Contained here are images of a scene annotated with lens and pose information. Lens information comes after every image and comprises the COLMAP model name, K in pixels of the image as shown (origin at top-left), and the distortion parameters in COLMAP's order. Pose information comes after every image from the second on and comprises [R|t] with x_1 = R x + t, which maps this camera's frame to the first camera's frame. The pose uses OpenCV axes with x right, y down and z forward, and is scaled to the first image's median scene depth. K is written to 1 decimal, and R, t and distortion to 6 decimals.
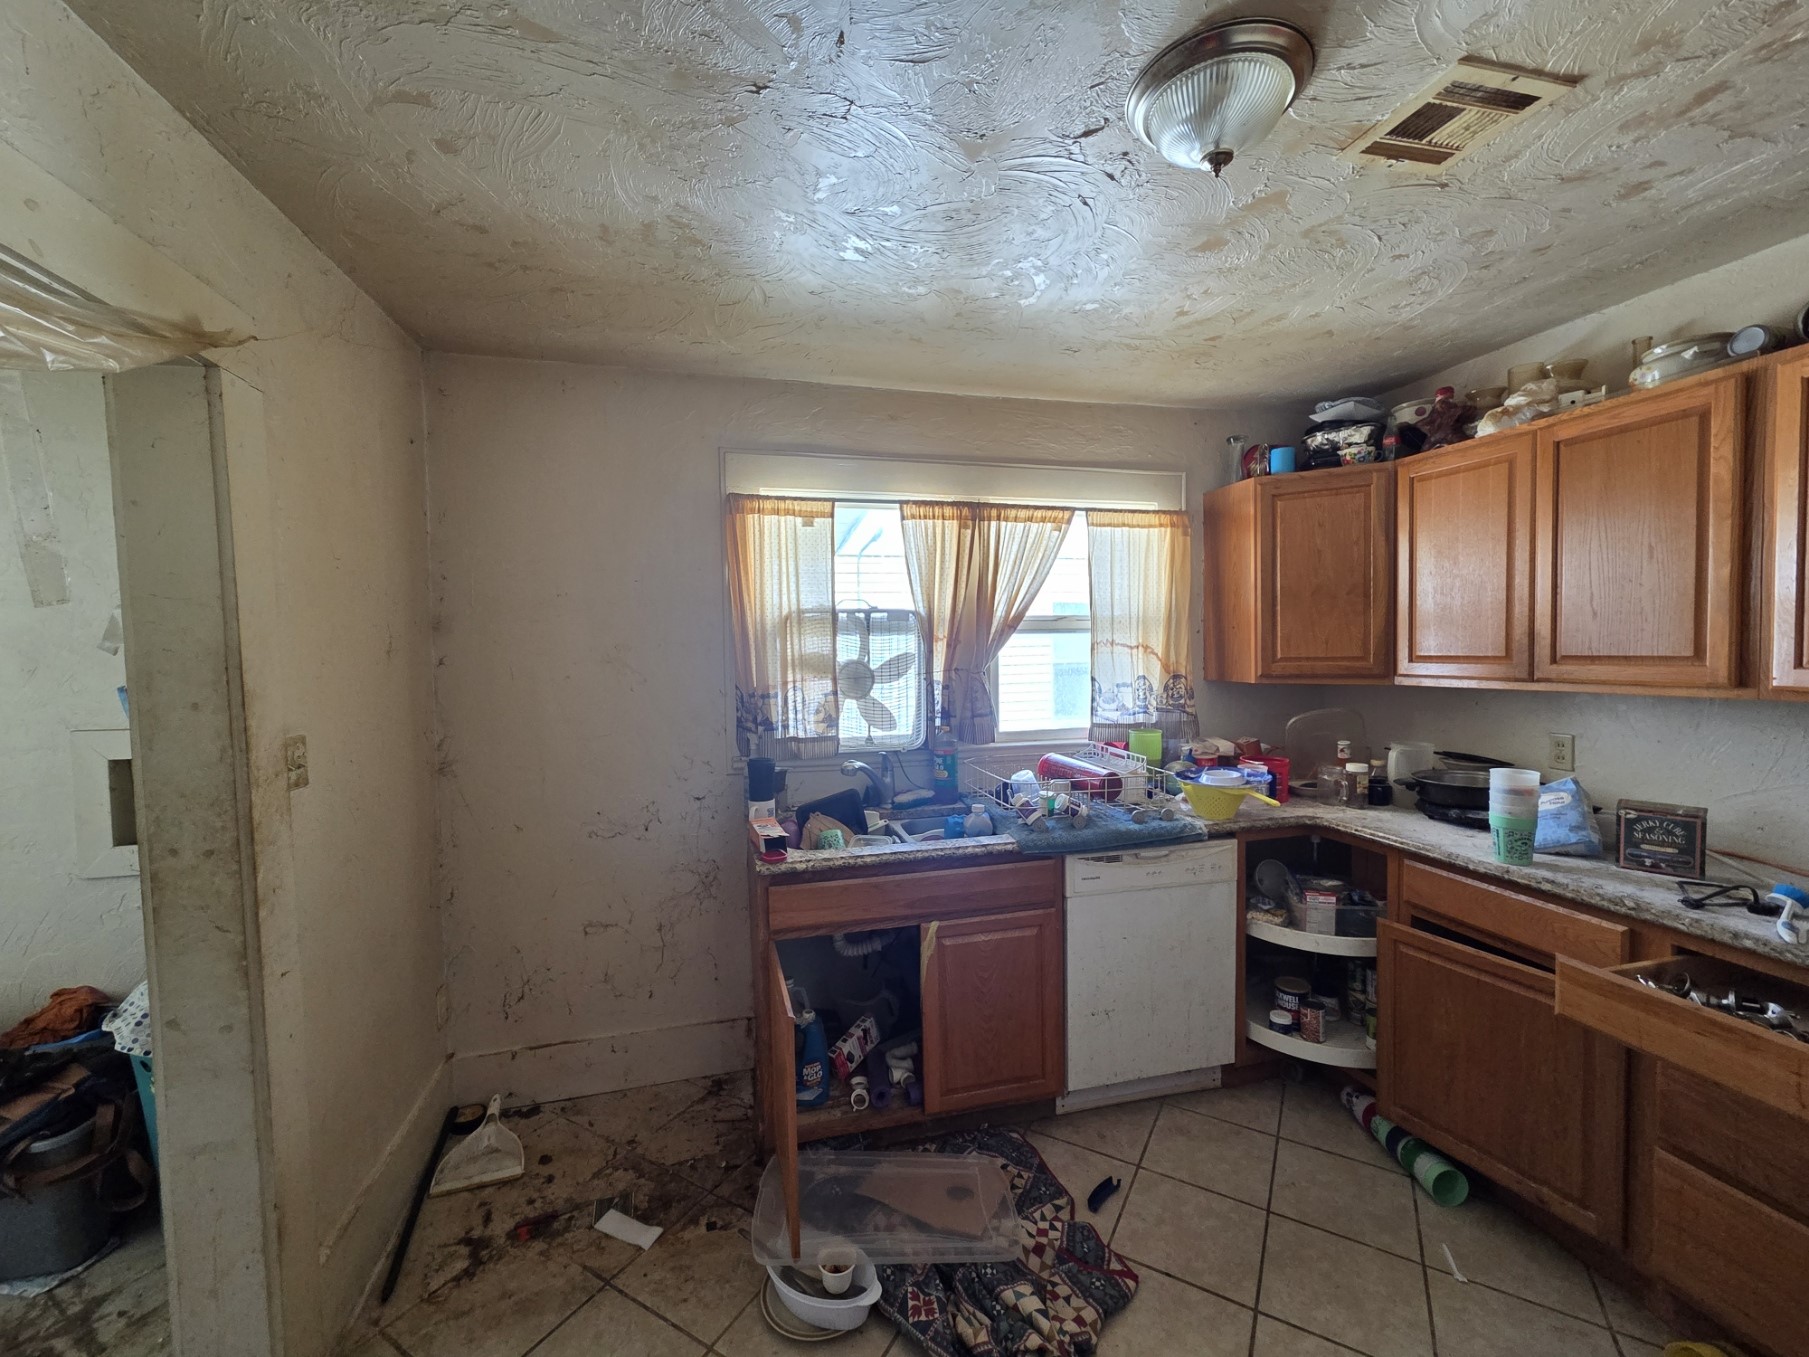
lens RADIAL K [[710.3, 0, 904.5], [0, 710.3, 678.5], [0, 0, 1]] dist [0.000925, 0.000462]
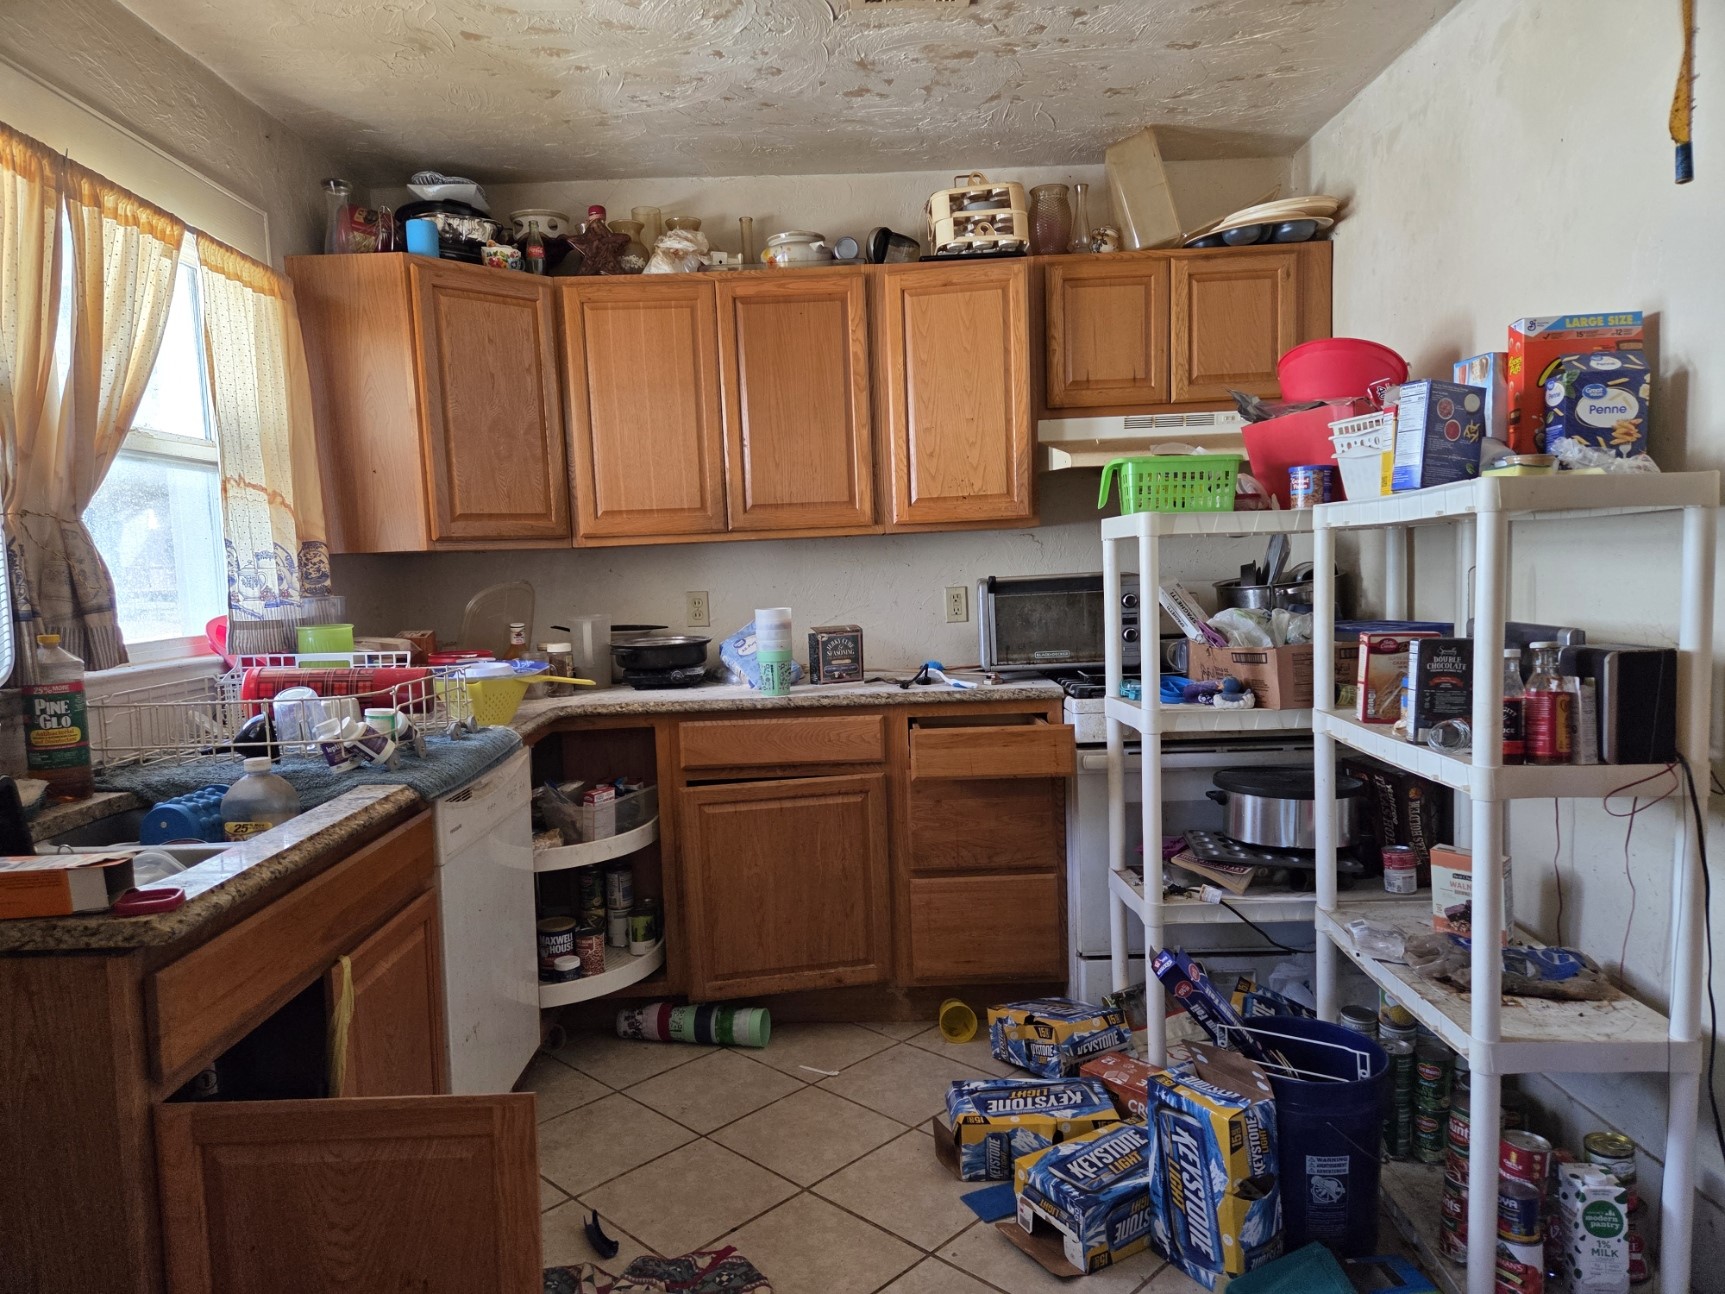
lens RADIAL K [[1082.9, 0, 862.5], [0, 1082.9, 647.0], [0, 0, 1]] dist [0.073640, -0.068003]
pose [[0.290381, -0.084882, 0.953139, -0.507427], [0.070161, 0.995266, 0.067259, 0.070214], [-0.954336, 0.047343, 0.294961, 0.318222]]
